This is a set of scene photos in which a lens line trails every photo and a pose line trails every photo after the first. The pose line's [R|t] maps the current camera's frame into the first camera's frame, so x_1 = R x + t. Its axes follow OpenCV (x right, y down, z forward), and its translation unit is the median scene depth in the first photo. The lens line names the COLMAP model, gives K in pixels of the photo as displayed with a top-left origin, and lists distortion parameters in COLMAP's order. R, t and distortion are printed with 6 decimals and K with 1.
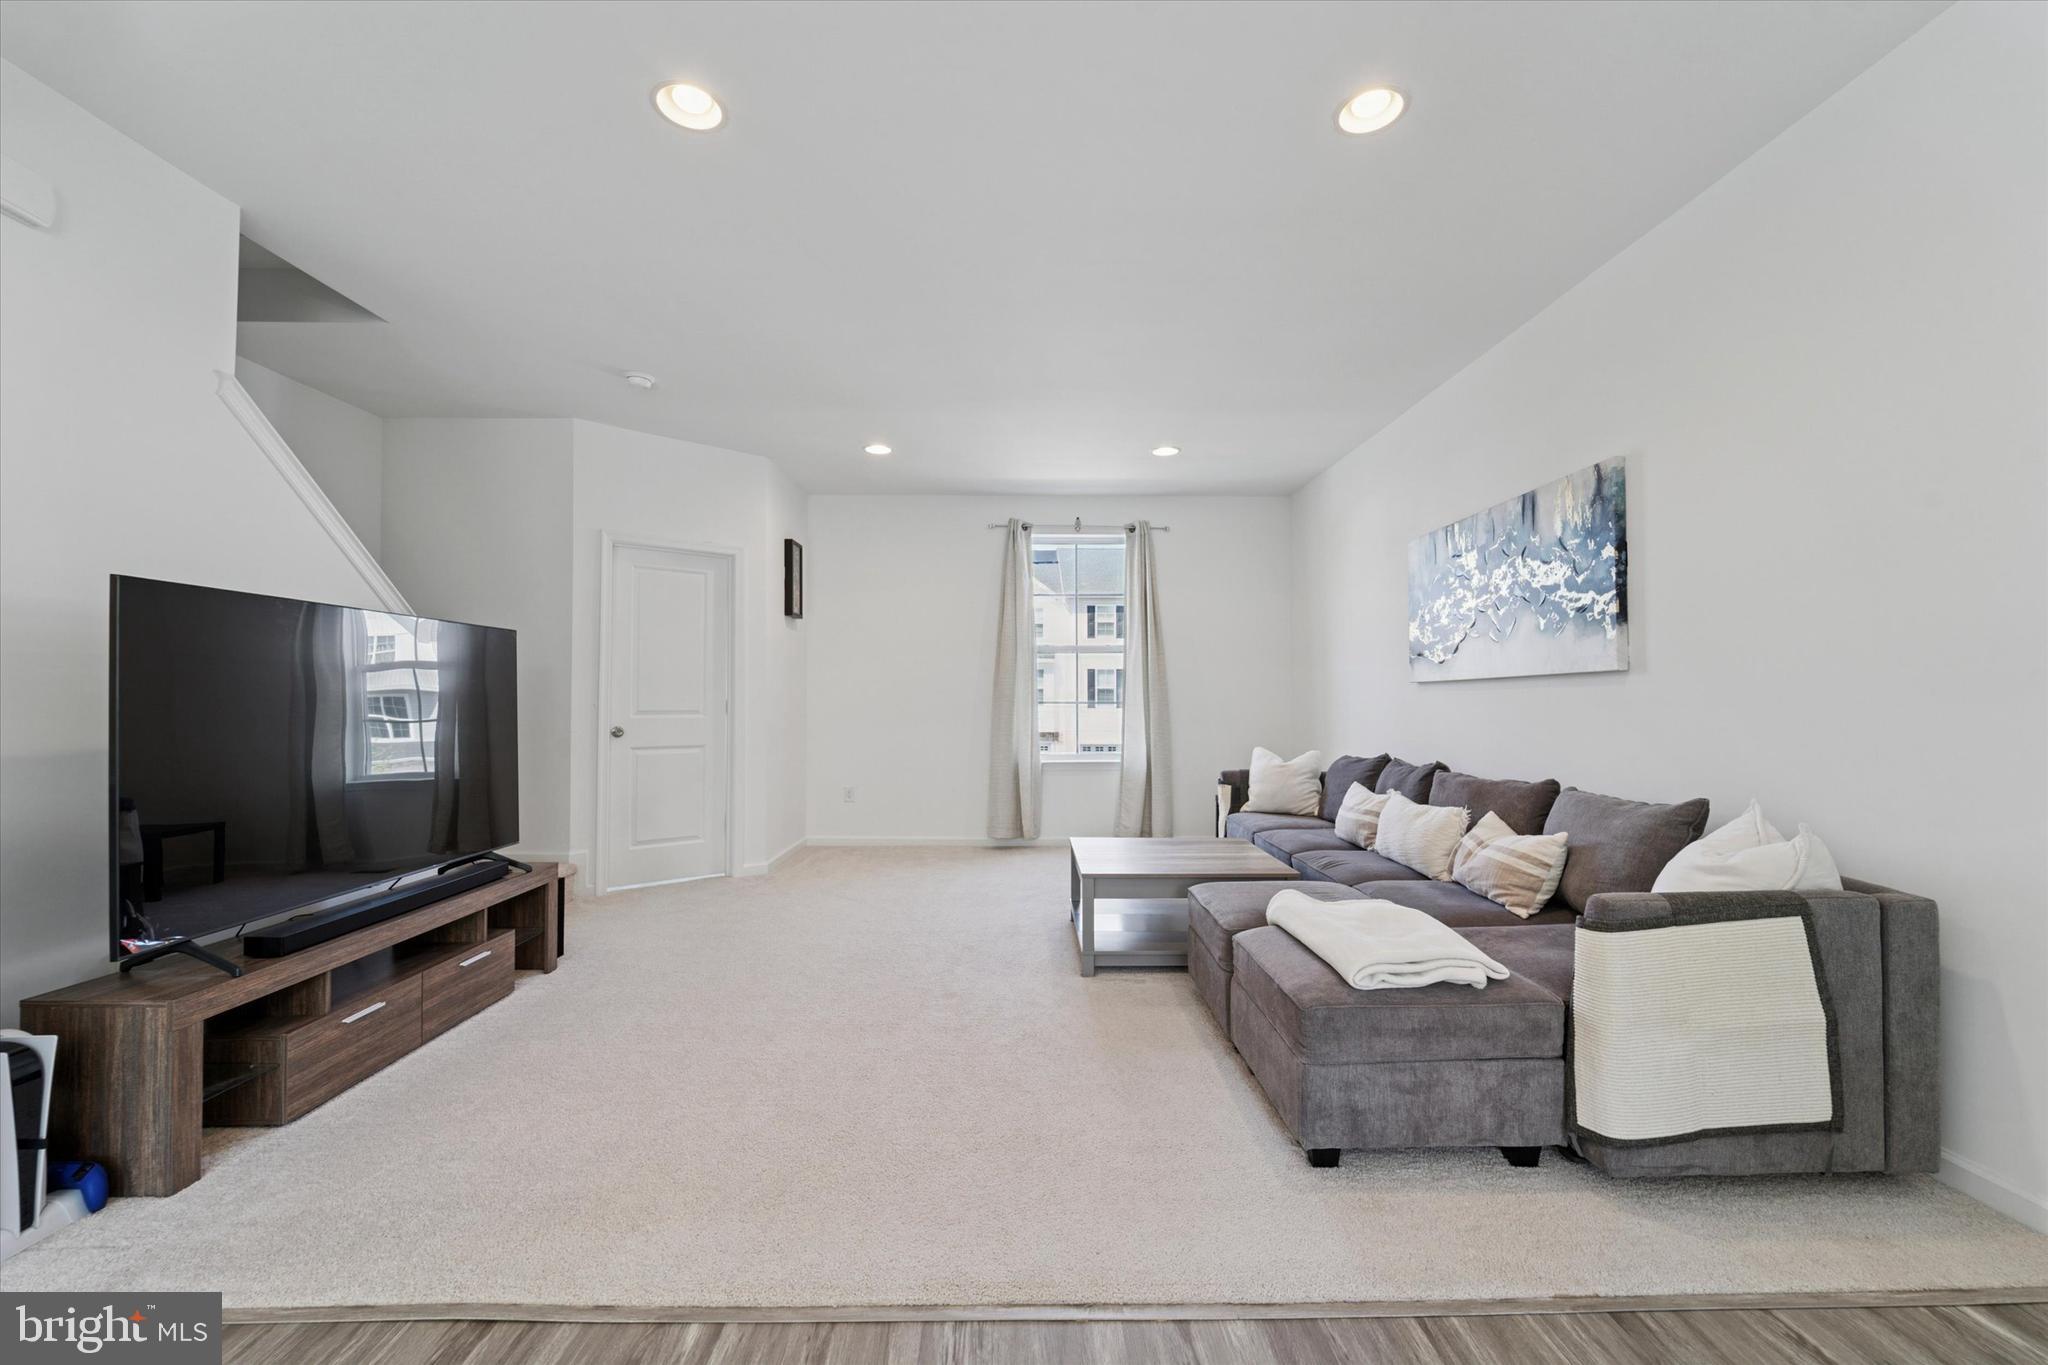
lens RADIAL K [[825.7, 0, 1026.3], [0, 825.7, 684.1], [0, 0, 1]] dist [-0.001244, -0.000332]
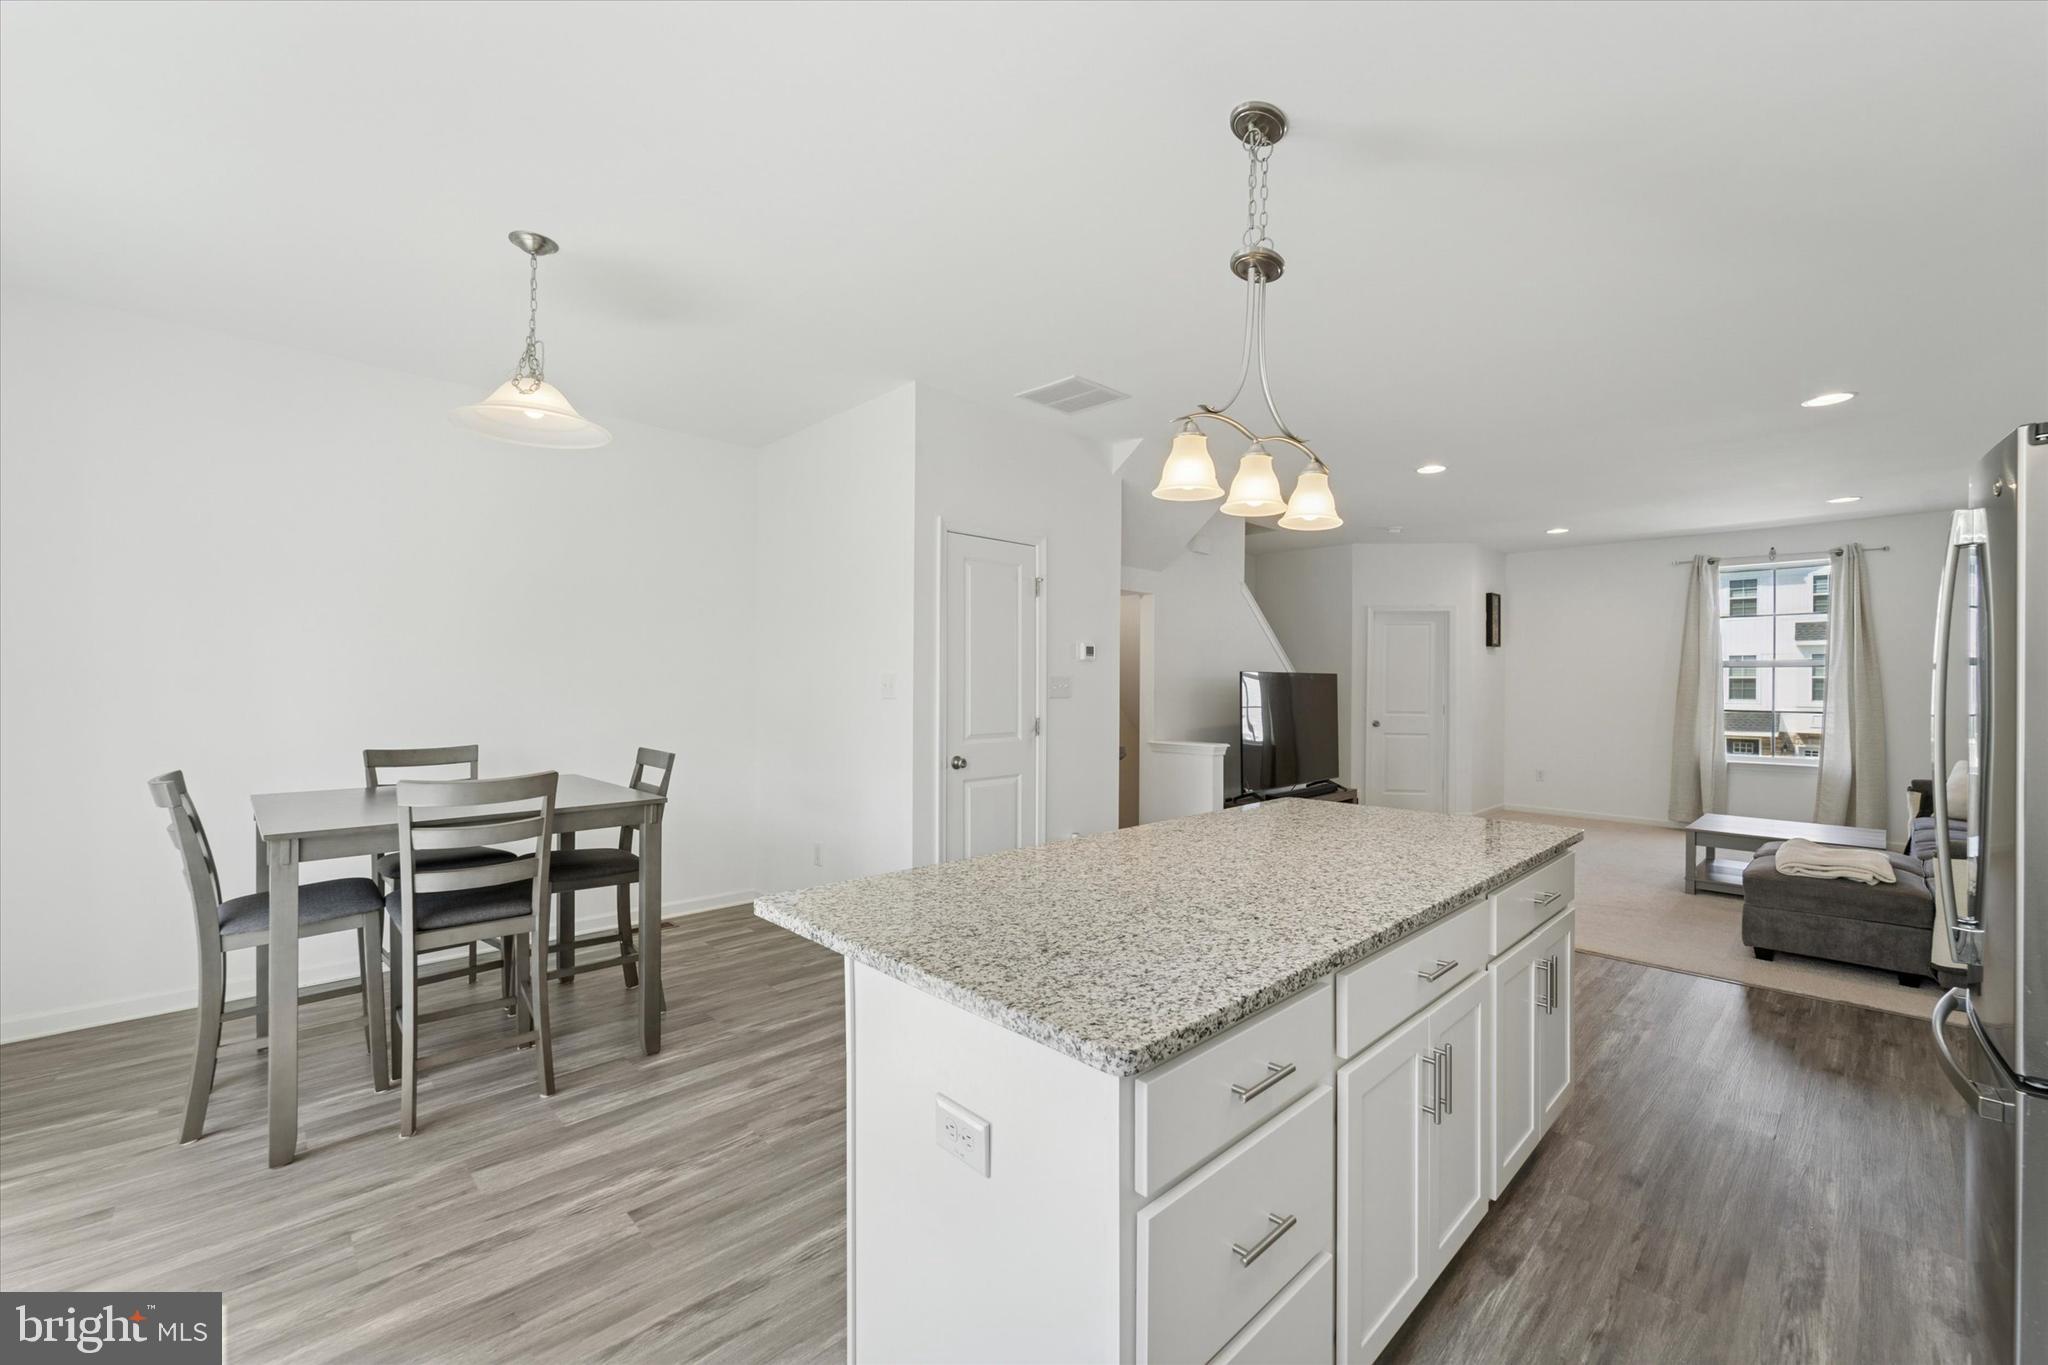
lens RADIAL K [[825.7, 0, 1026.3], [0, 825.7, 684.1], [0, 0, 1]] dist [-0.001244, -0.000332]
pose [[0.688418, 0.004654, -0.725299, 0.239292], [0.008133, 0.999867, 0.014135, -0.053396], [0.725268, -0.015630, 0.688289, -0.688295]]
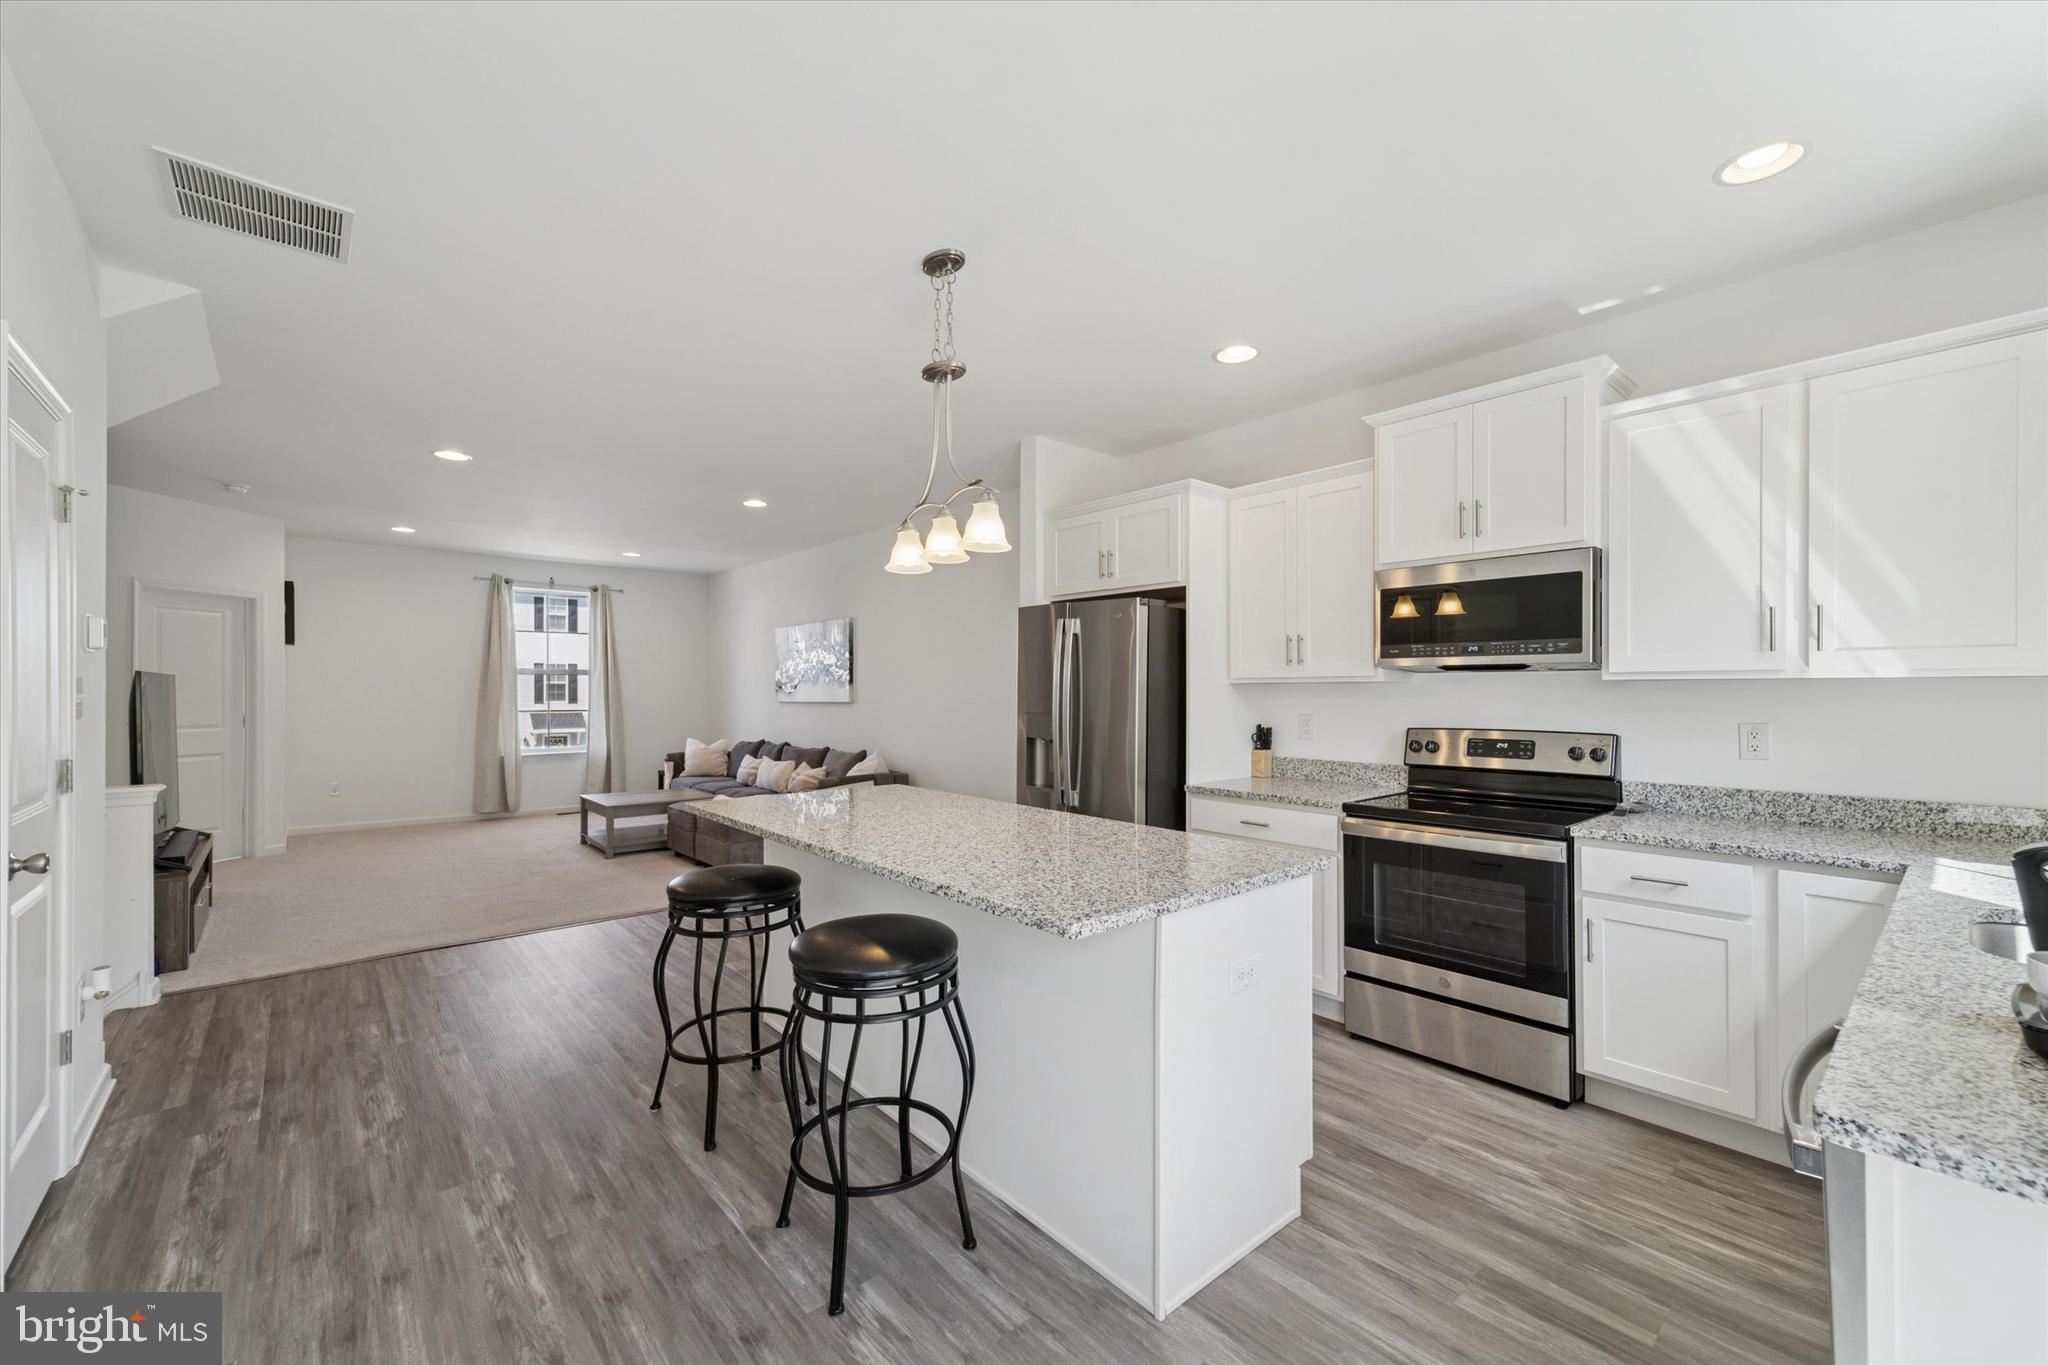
lens RADIAL K [[816.9, 0, 1034.3], [0, 816.9, 691.6], [0, 0, 1]] dist [0.000738, -0.000011]
pose [[0.754344, 0.002516, 0.656474, -0.303636], [-0.014996, 0.999798, 0.013400, -0.054701], [-0.656308, -0.019953, 0.754229, -0.763436]]
